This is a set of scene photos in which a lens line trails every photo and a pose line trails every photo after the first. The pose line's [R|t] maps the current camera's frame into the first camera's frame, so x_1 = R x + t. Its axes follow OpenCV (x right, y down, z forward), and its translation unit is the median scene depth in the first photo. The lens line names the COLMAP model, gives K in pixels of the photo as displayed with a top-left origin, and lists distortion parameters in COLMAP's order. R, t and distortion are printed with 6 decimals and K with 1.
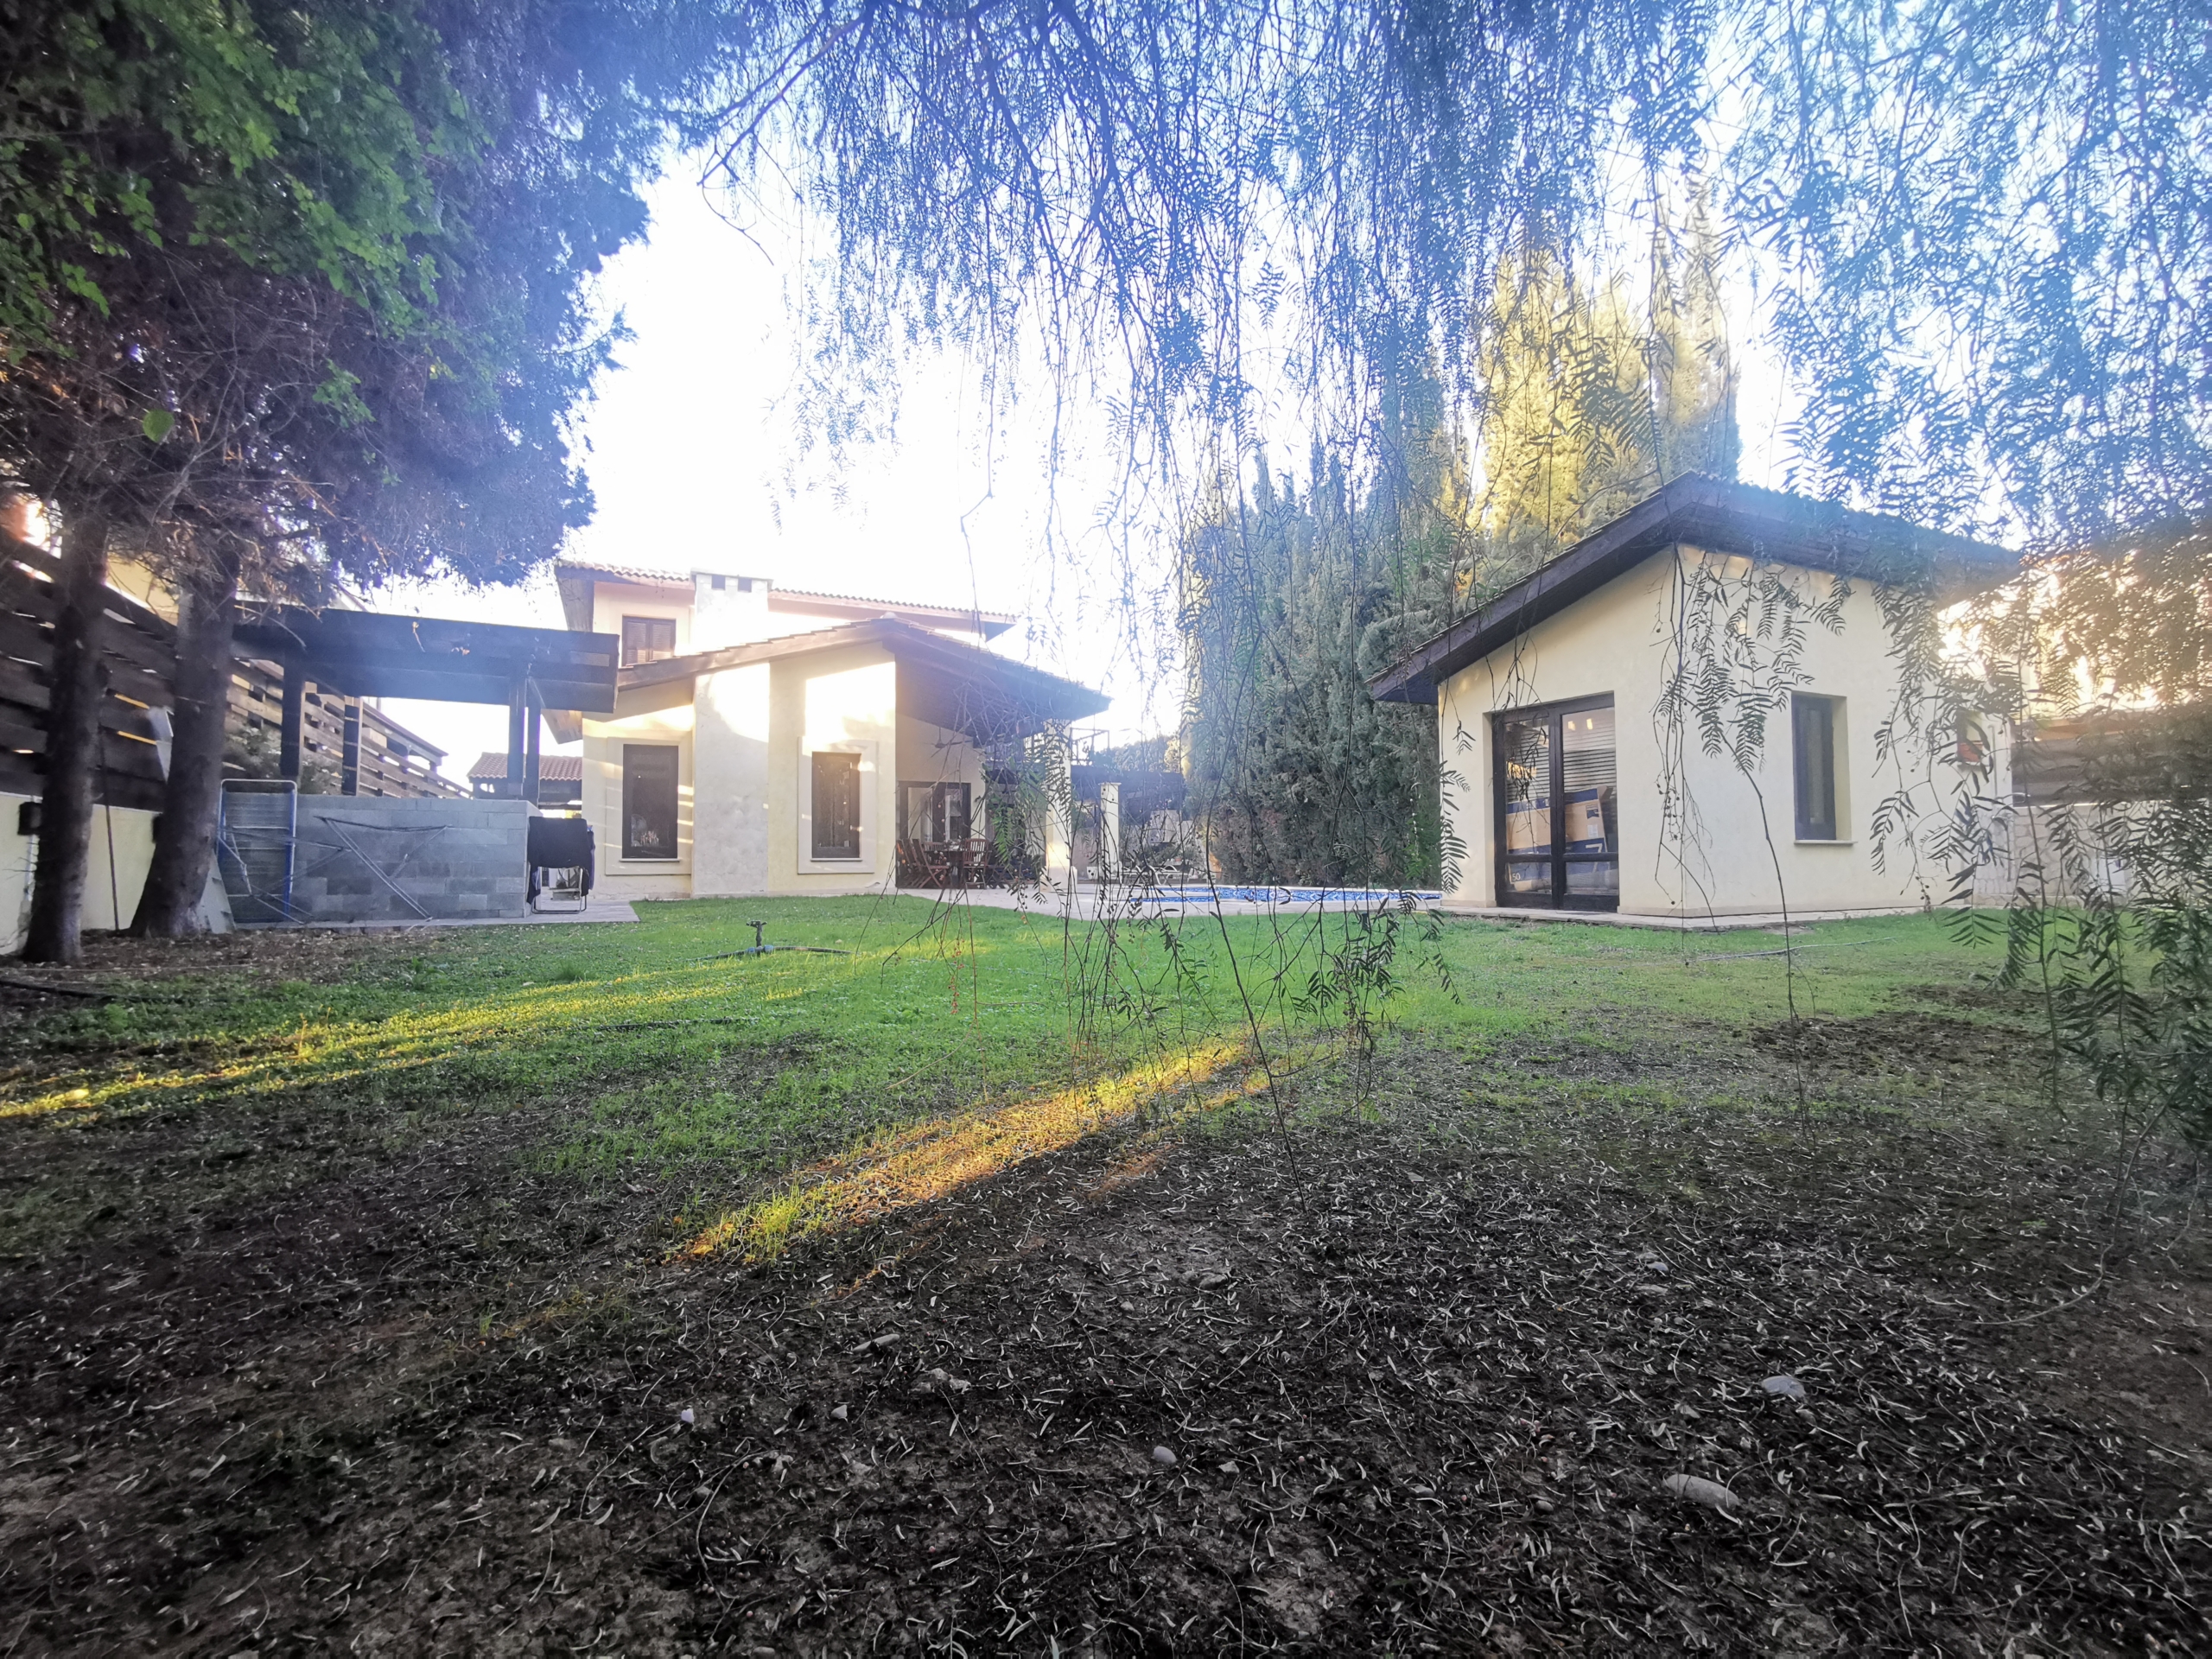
lens RADIAL K [[1016.3, 0, 1104.6], [0, 1016.3, 822.6], [0, 0, 1]] dist [-0.001162, 0.009412]
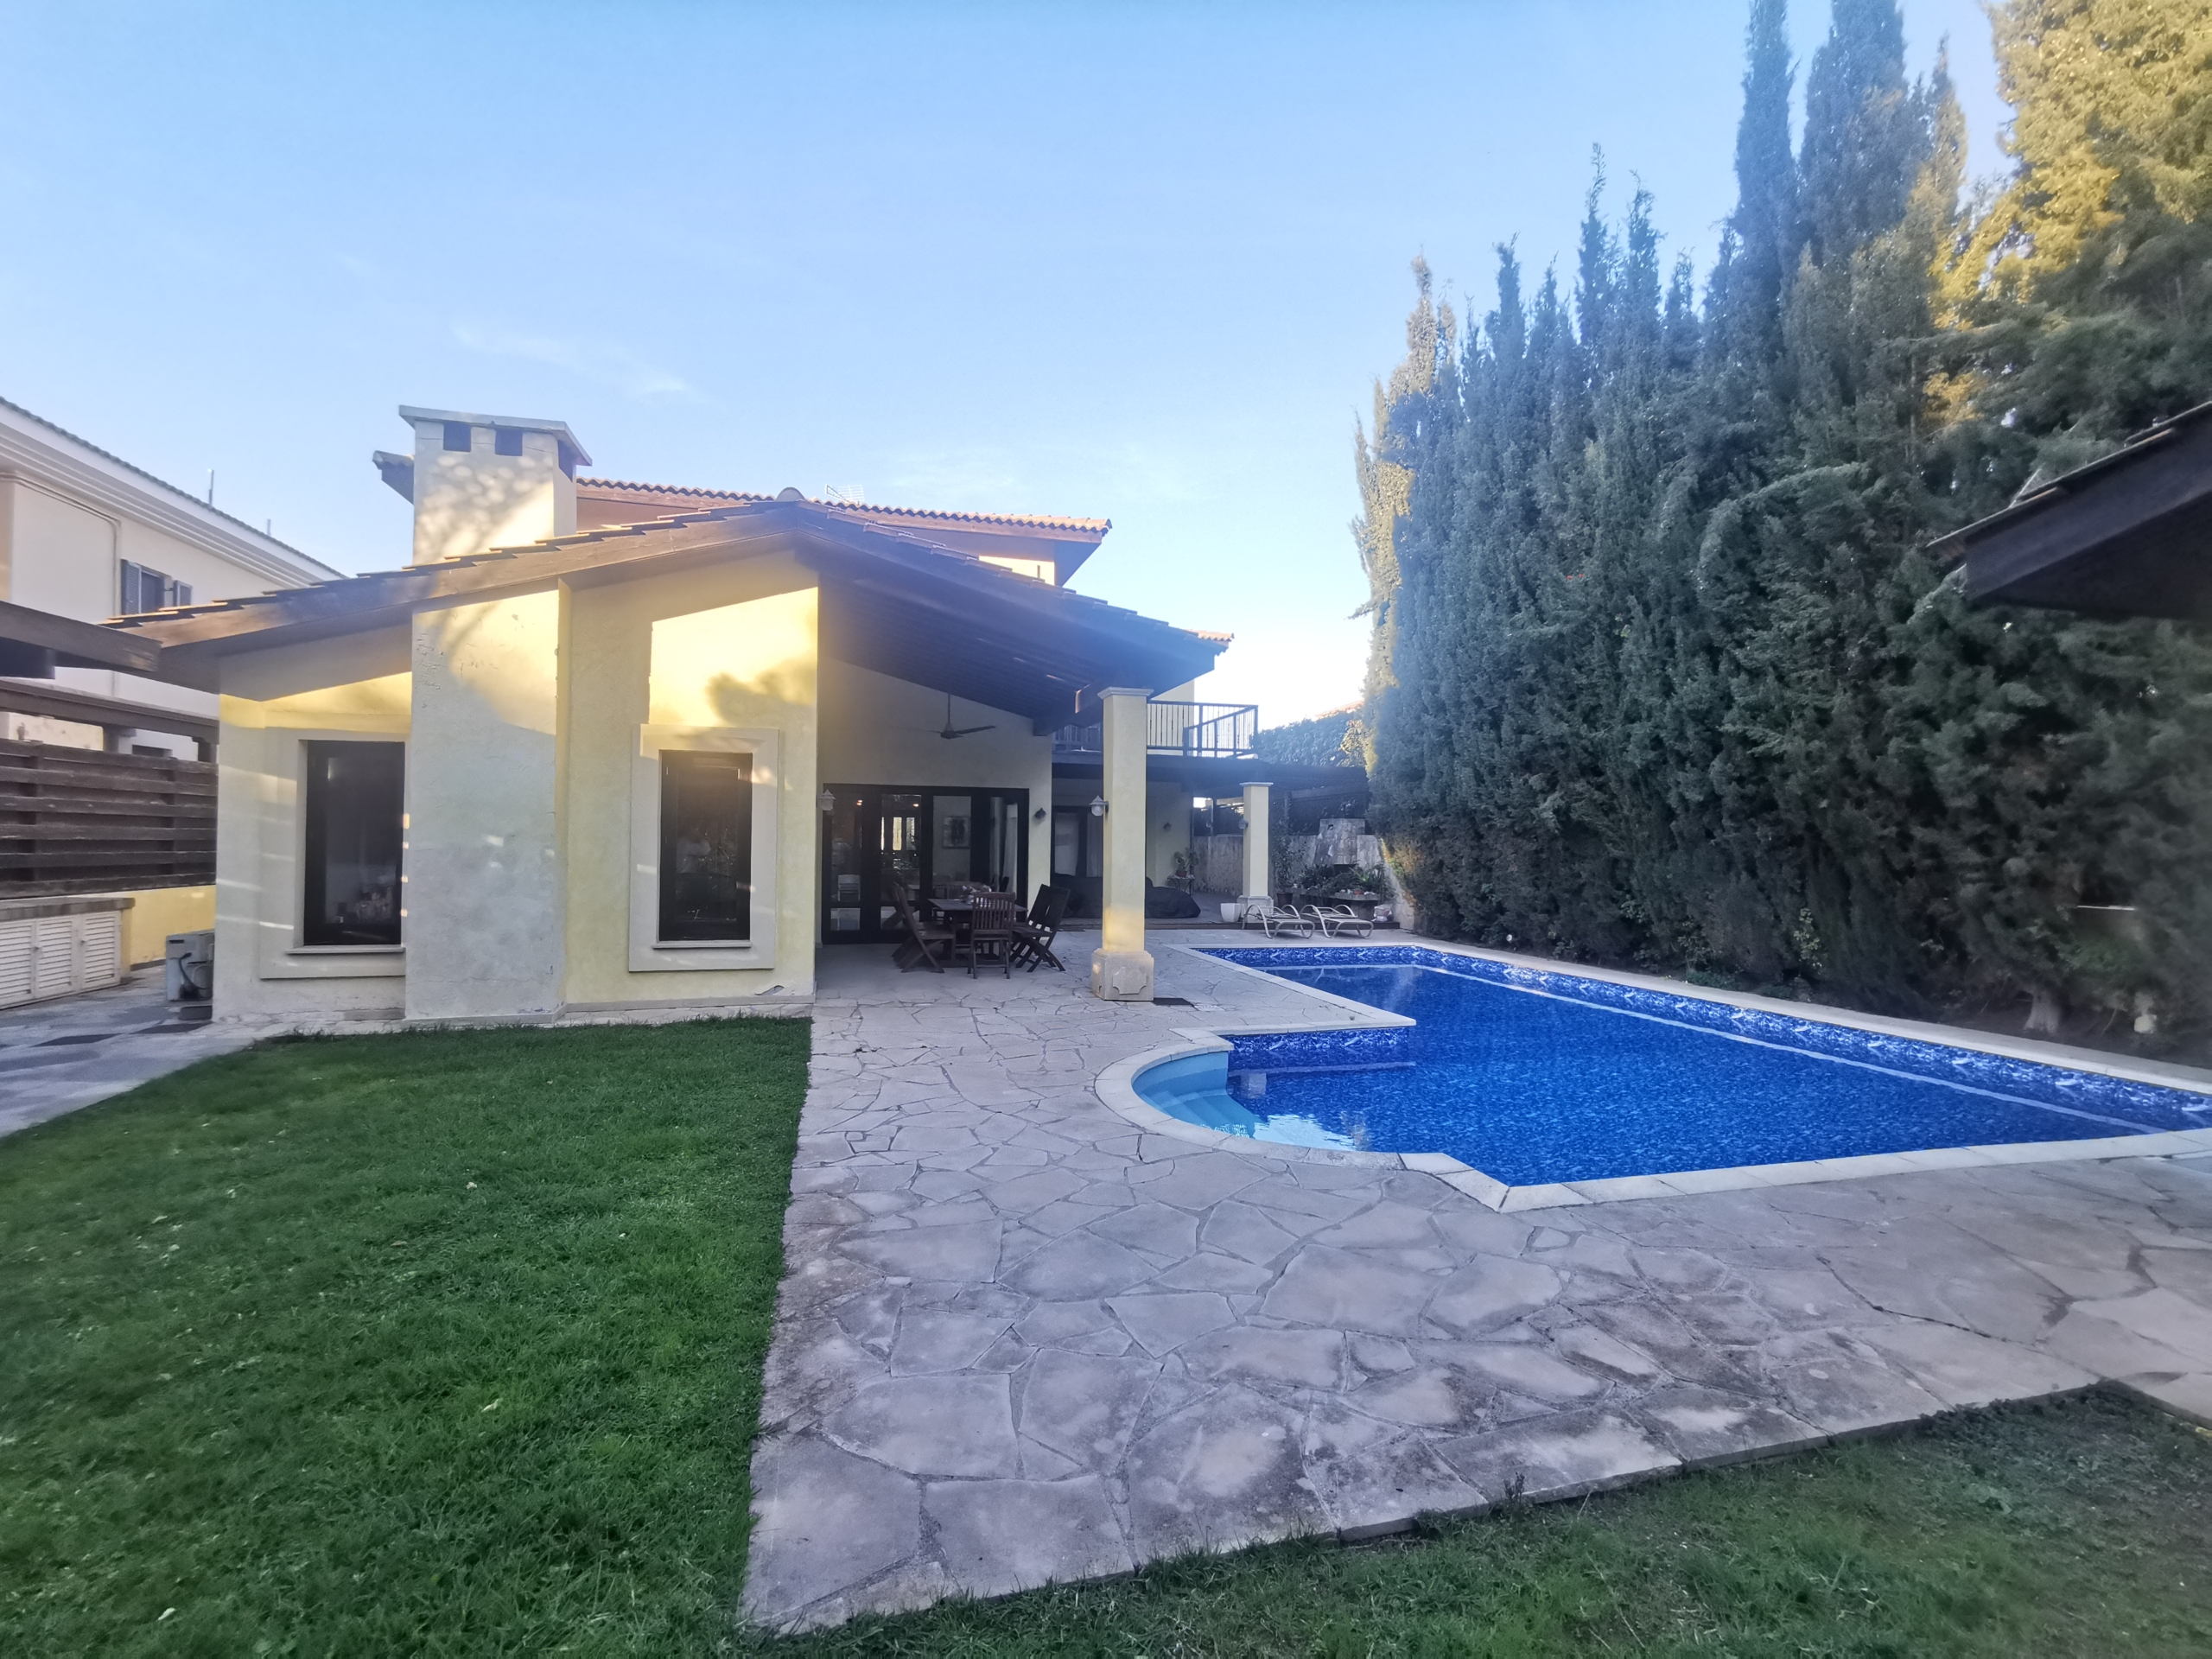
lens RADIAL K [[1016.3, 0, 1104.6], [0, 1016.3, 822.6], [0, 0, 1]] dist [-0.001162, 0.009412]
pose [[0.982397, 0.013476, -0.186318, 0.054574], [-0.009062, 0.999658, 0.024520, -0.046549], [0.186584, -0.022400, 0.982184, 0.503571]]
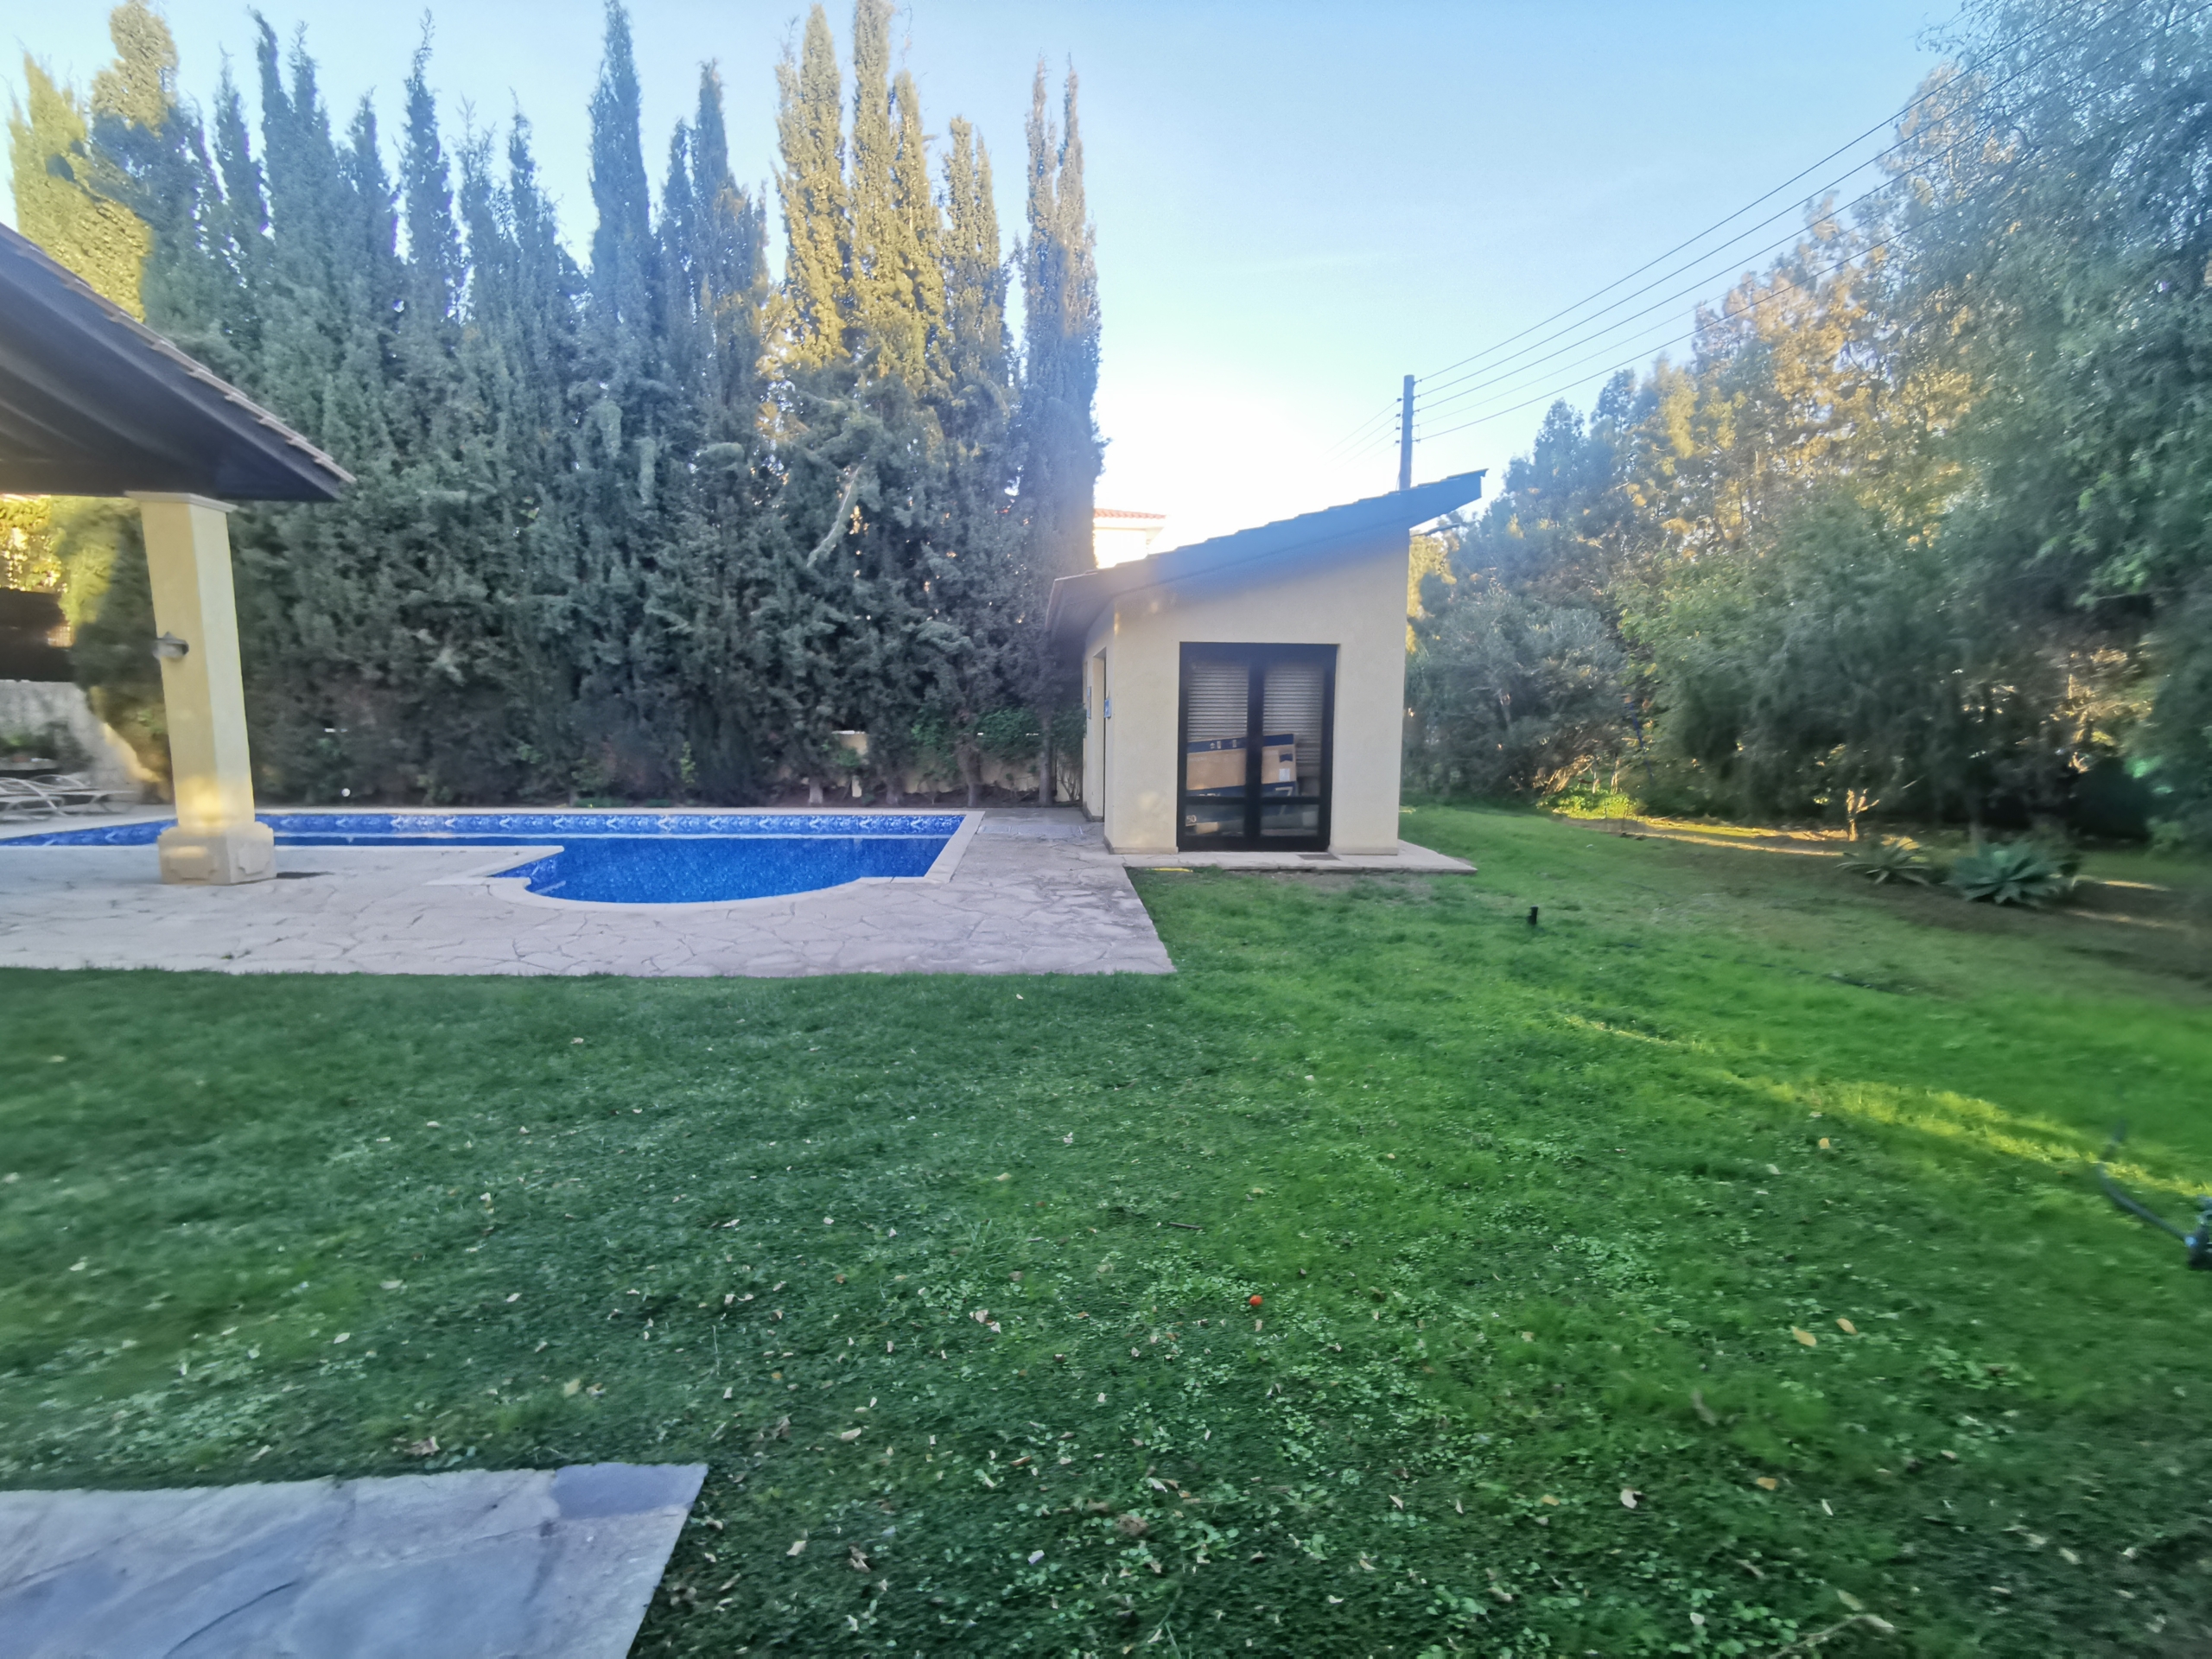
lens RADIAL K [[1023.1, 0, 1105.4], [0, 1023.1, 825.2], [0, 0, 1]] dist [-0.016477, 0.018342]
pose [[0.380780, -0.093175, 0.919959, -0.361150], [-0.050148, 0.991365, 0.121164, -0.037519], [-0.923305, -0.092271, 0.372819, 0.508840]]
